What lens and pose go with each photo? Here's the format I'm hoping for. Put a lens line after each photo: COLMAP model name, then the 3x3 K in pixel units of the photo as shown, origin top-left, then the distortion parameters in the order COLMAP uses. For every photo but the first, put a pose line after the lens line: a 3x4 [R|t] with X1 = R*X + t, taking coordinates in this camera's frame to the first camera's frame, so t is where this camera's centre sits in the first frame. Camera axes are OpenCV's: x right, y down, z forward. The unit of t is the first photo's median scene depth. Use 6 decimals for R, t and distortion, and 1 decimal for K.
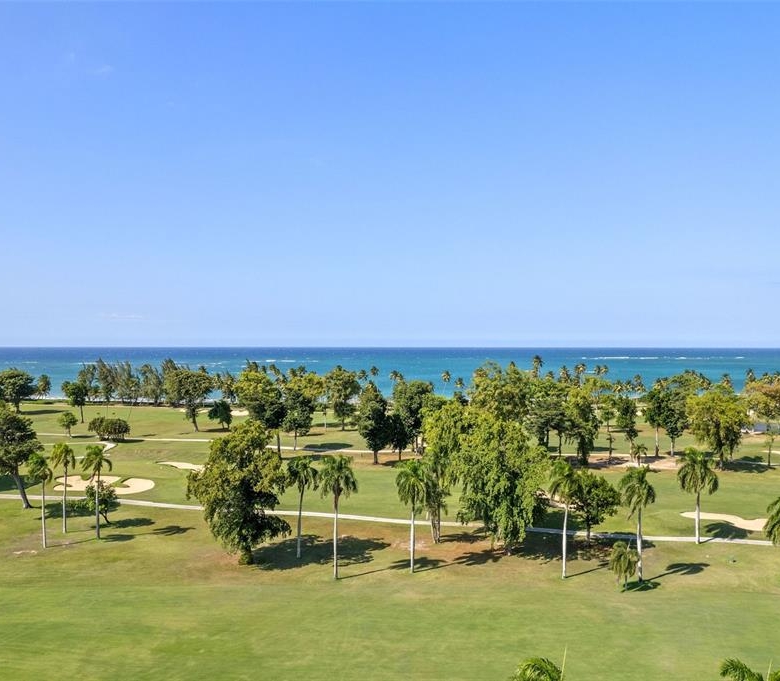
lens RADIAL K [[654.7, 0, 389.6], [0, 654.7, 340.7], [0, 0, 1]] dist [-0.063066, 0.041646]
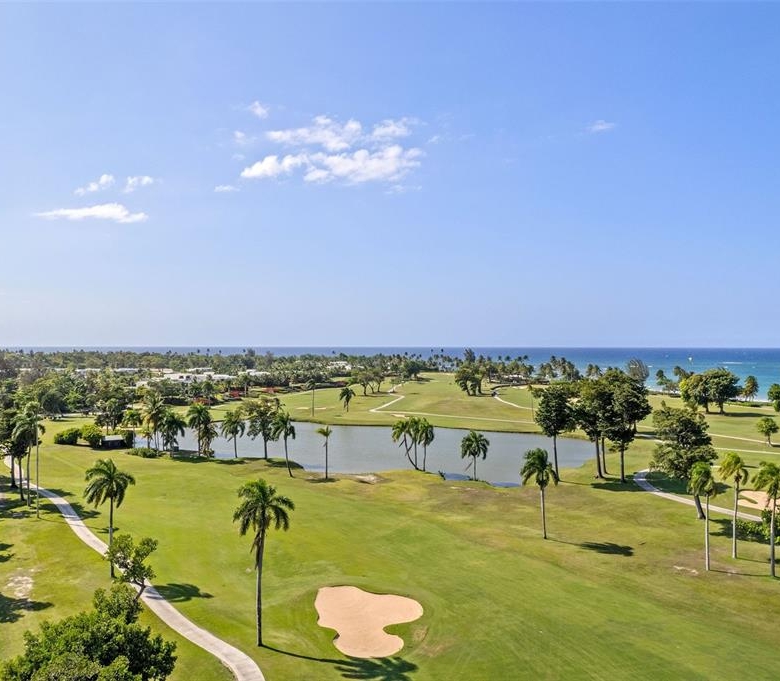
lens RADIAL K [[654.7, 0, 385.3], [0, 654.7, 338.8], [0, 0, 1]] dist [-0.063066, 0.041646]
pose [[0.521599, -0.006140, -0.853168, -0.008755], [0.002808, 0.999981, -0.005480, 0.005635], [0.853186, 0.000462, 0.521607, 0.131899]]
